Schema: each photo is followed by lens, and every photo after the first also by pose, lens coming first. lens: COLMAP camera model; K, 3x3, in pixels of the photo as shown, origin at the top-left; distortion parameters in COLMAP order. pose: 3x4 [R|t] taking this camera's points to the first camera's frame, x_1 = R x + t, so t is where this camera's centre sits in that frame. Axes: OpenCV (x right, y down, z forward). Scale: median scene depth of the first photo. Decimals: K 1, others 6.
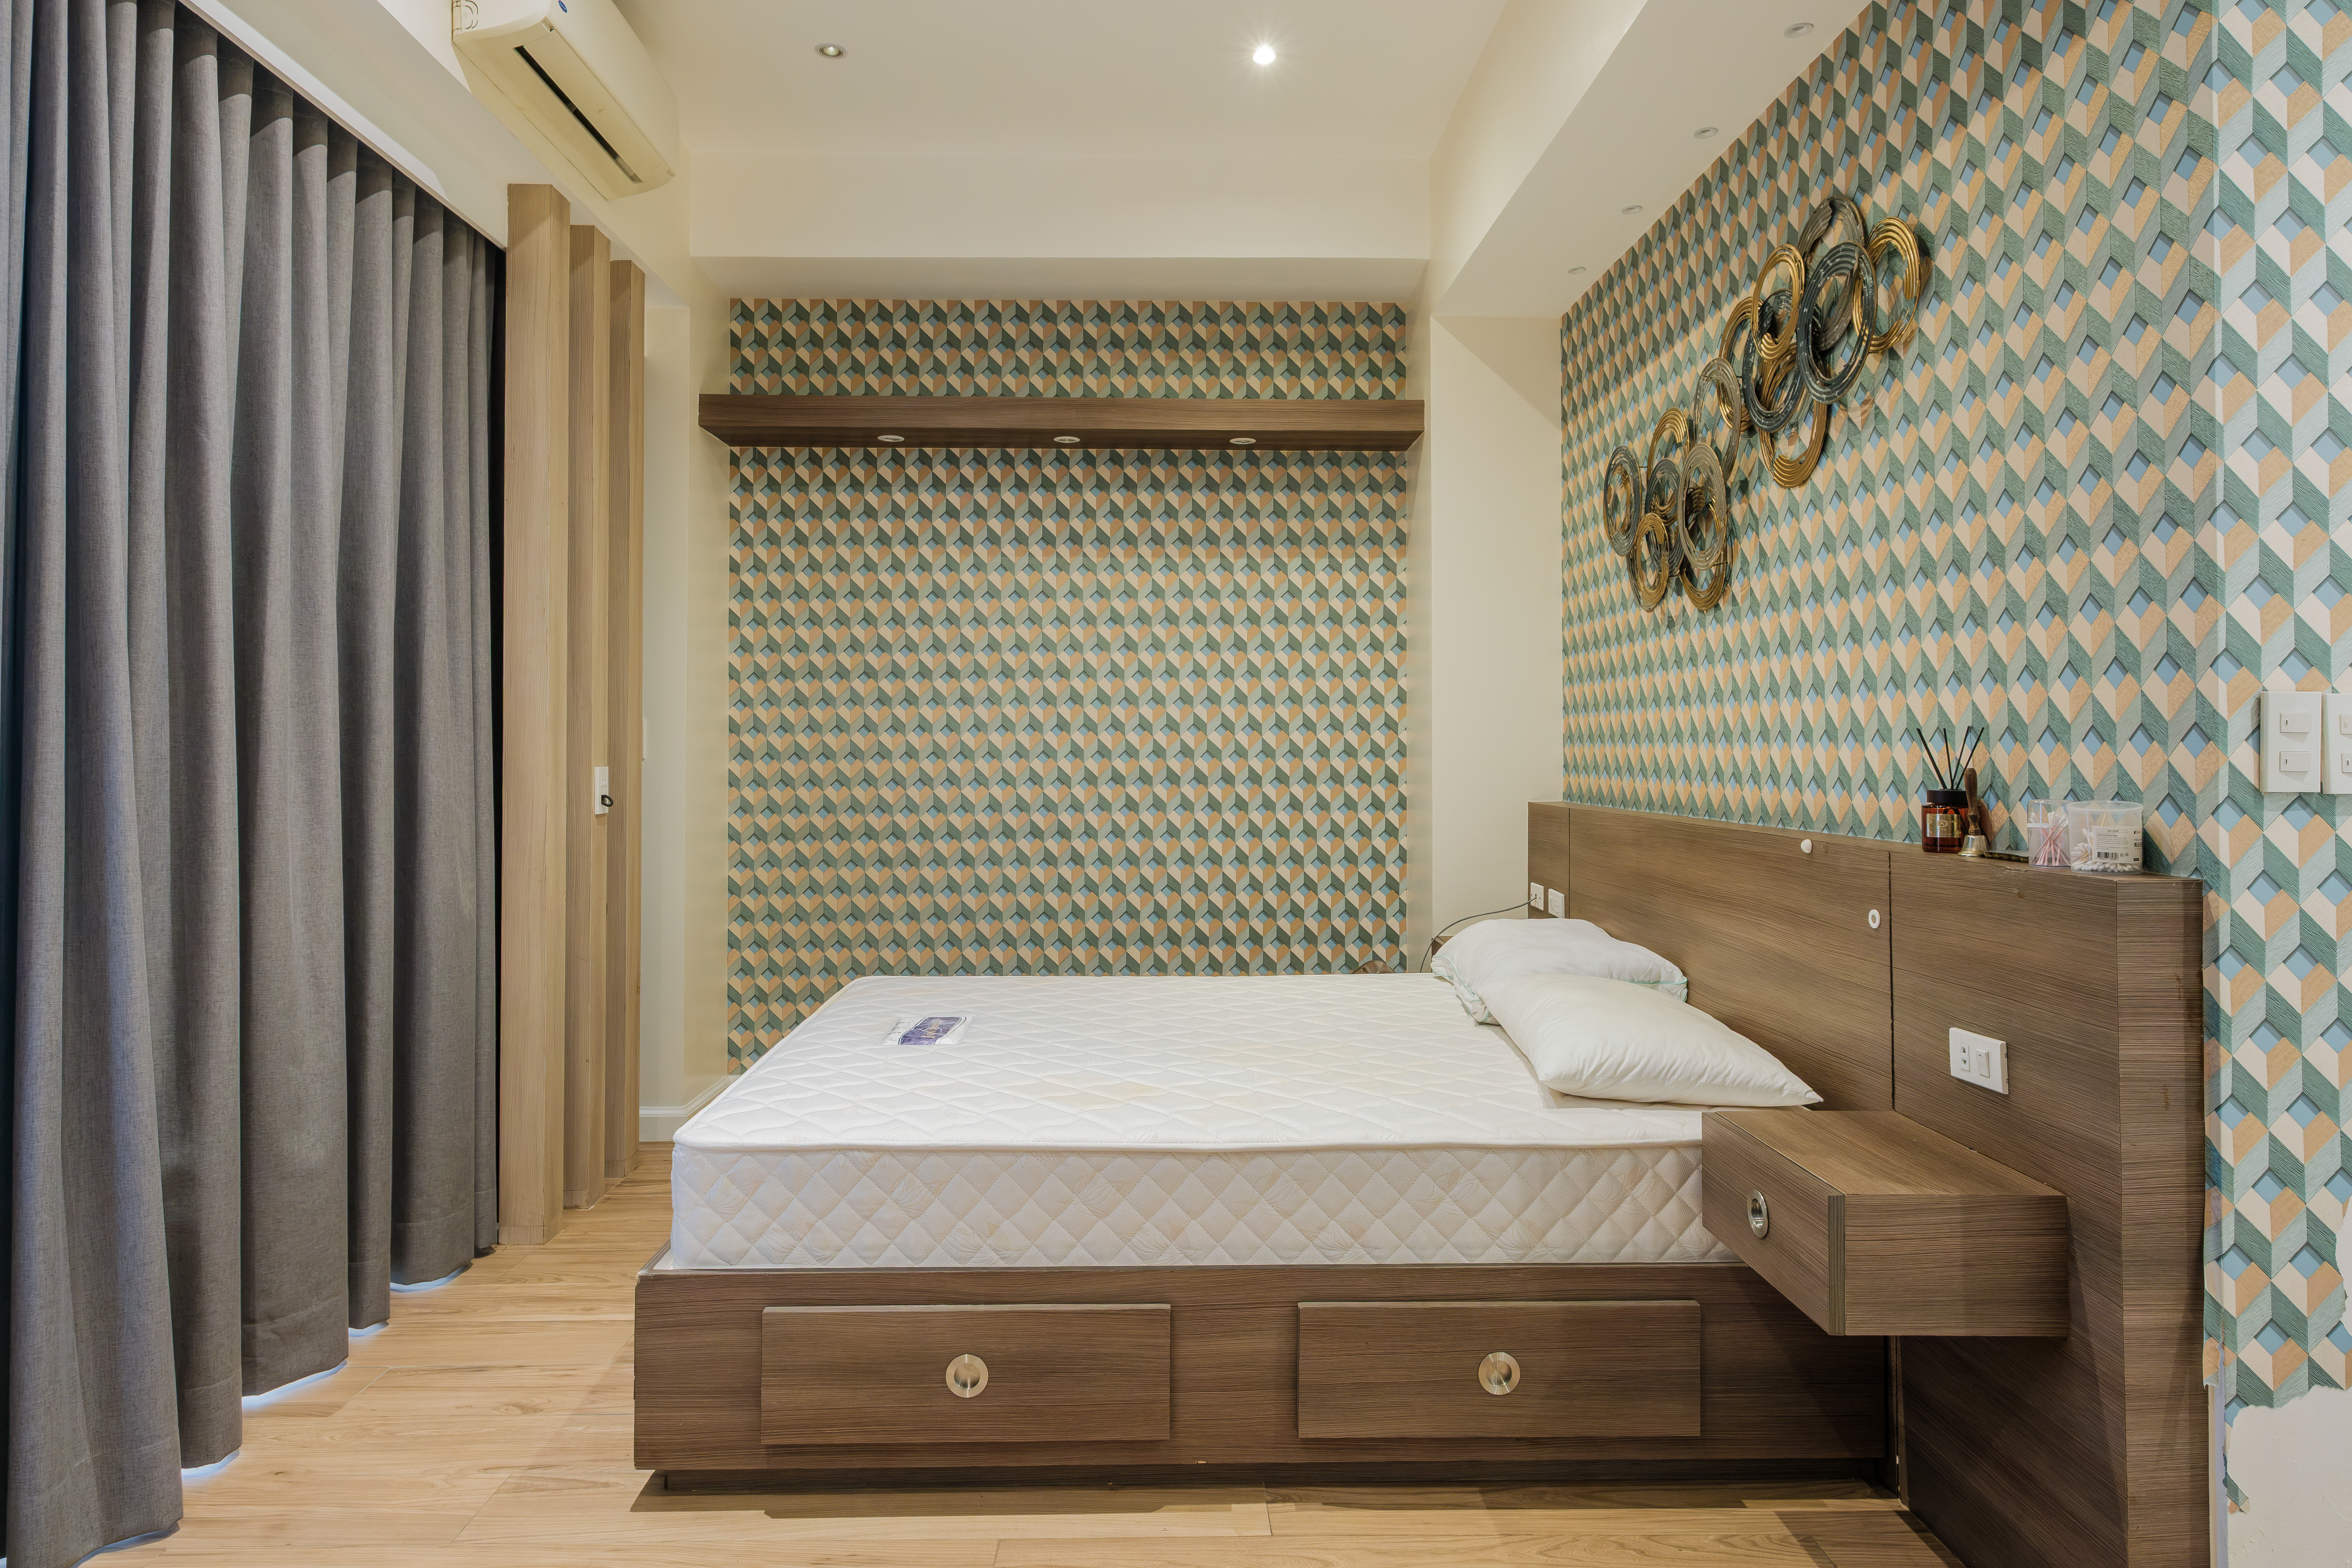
lens RADIAL K [[1453.2, 0, 1176.0], [0, 1453.2, 784.0], [0, 0, 1]] dist [0.000209, 0.004513]
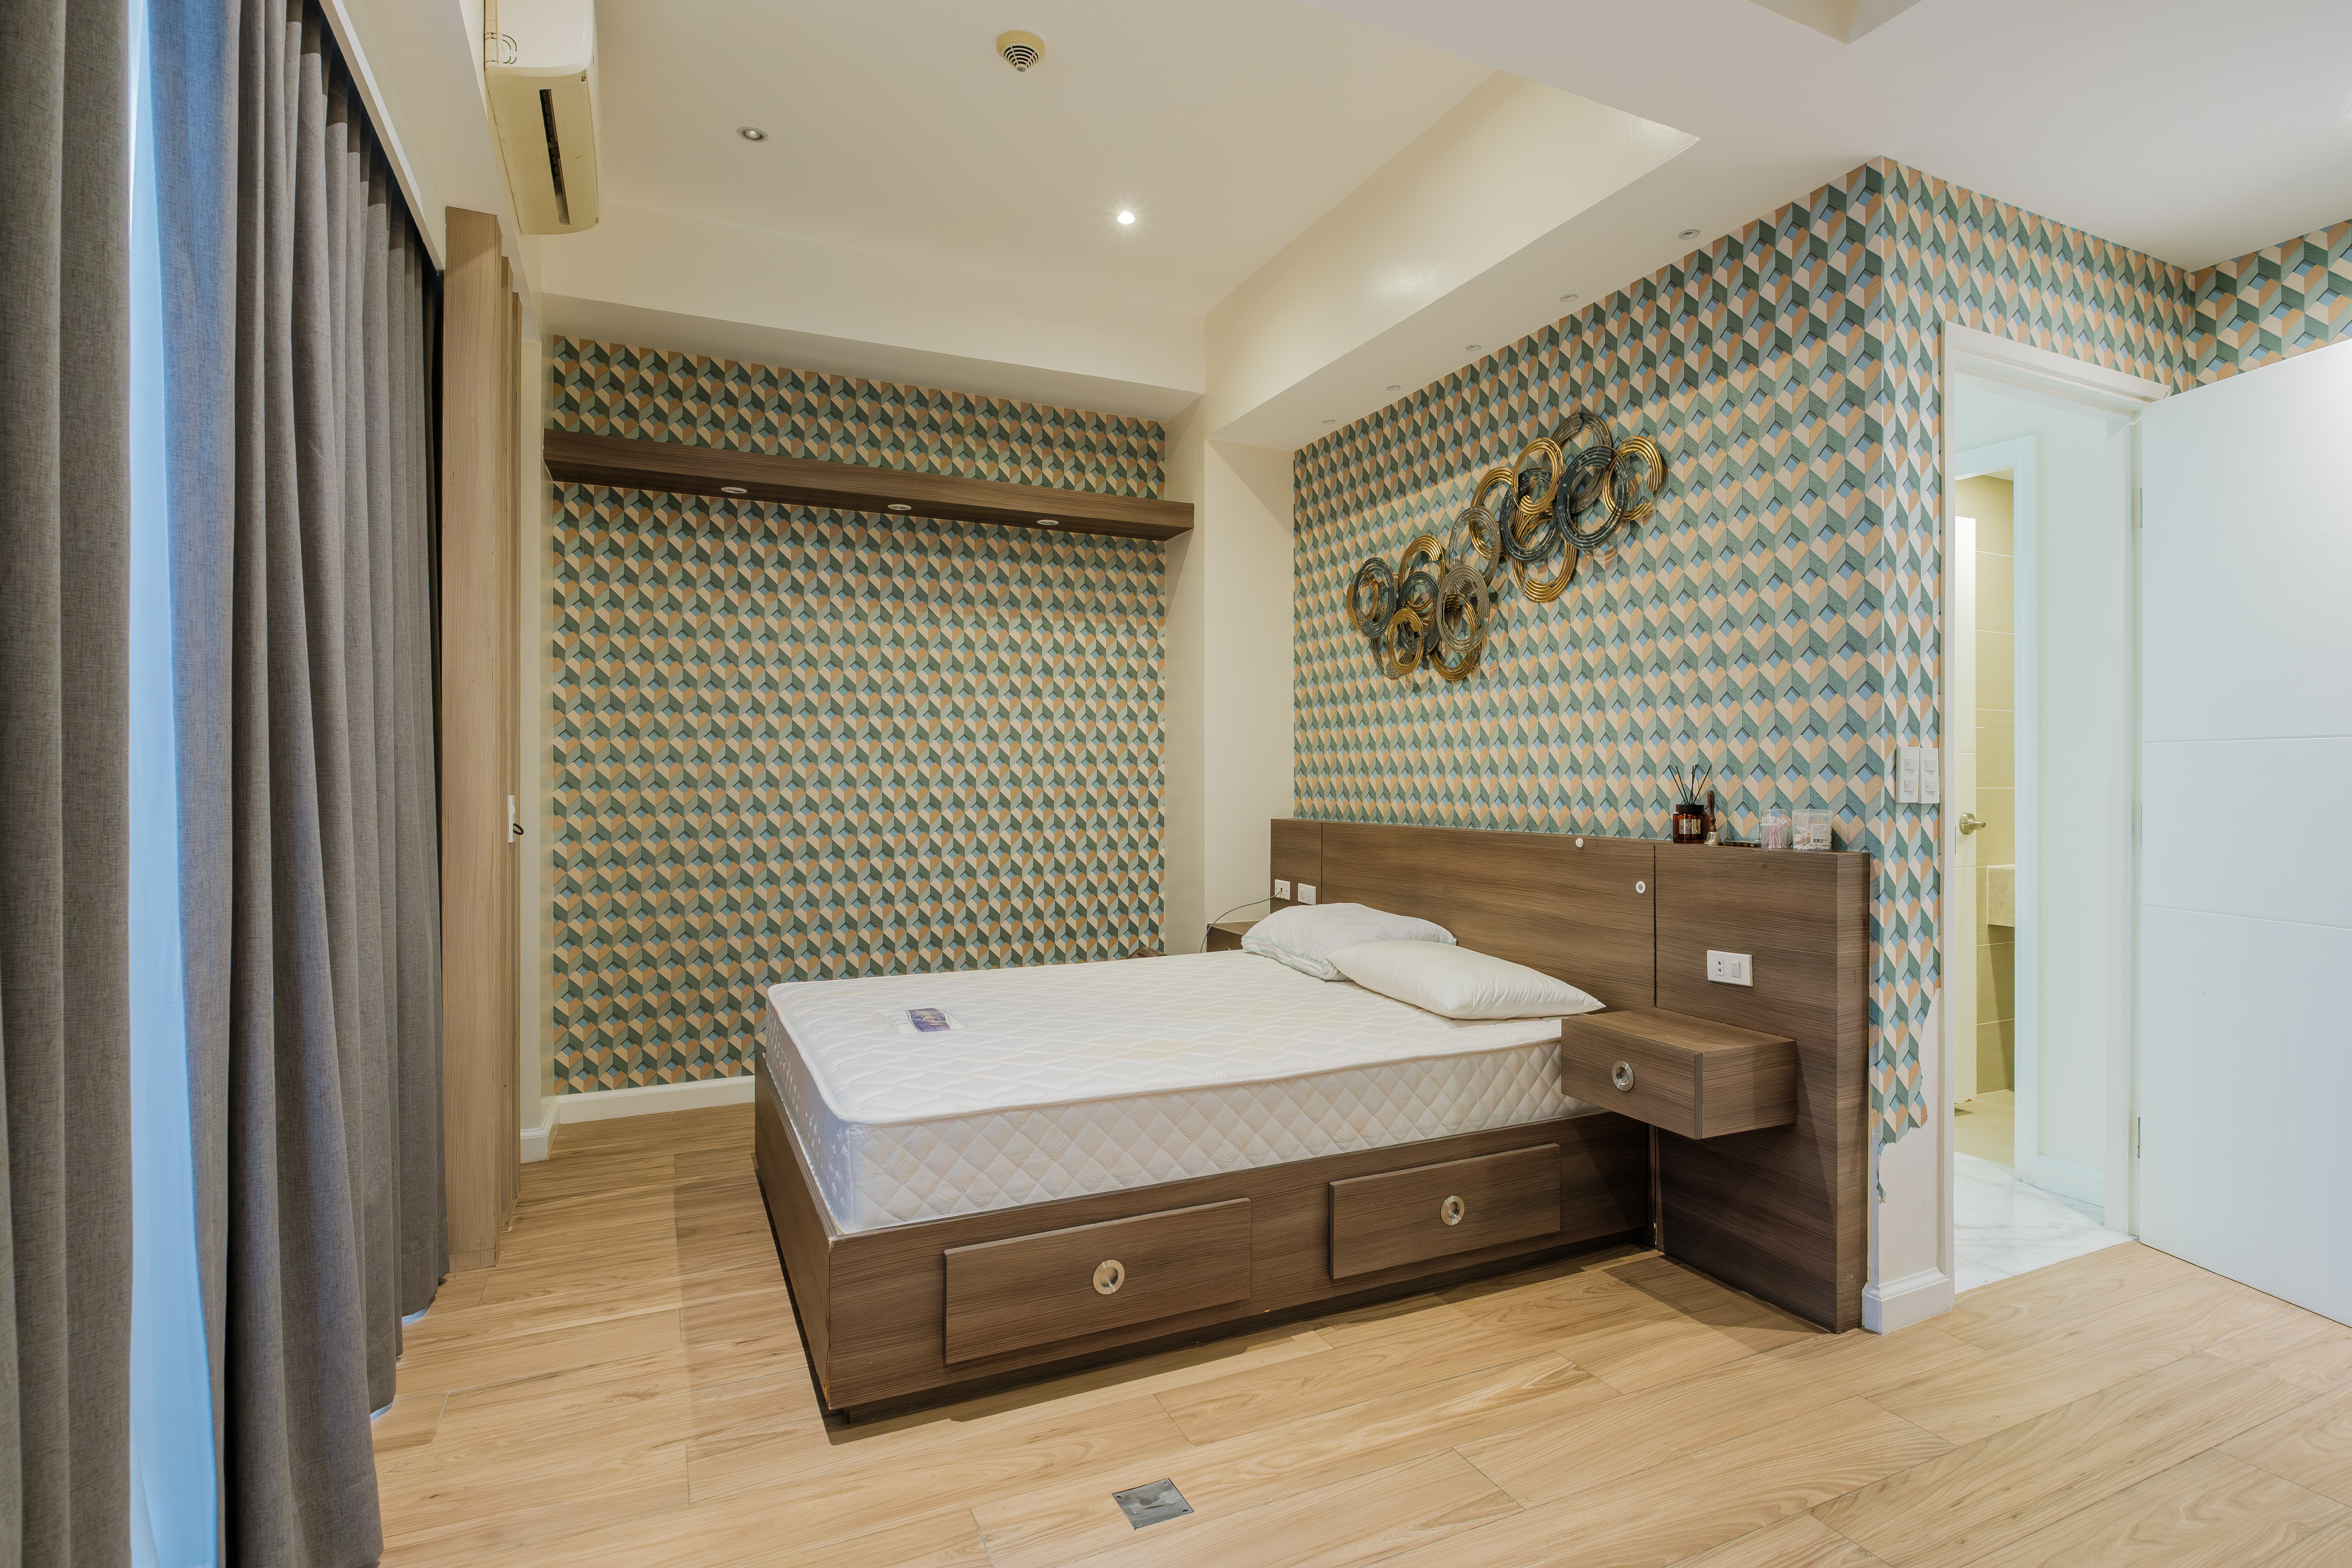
lens RADIAL K [[1292.5, 0, 1174.9], [0, 1292.5, 846.1], [0, 0, 1]] dist [-0.011079, -0.000624]
pose [[0.893152, -0.022493, 0.449192, -0.553469], [0.009997, 0.999495, 0.030171, 0.001478], [-0.449644, -0.022456, 0.892926, -0.013986]]
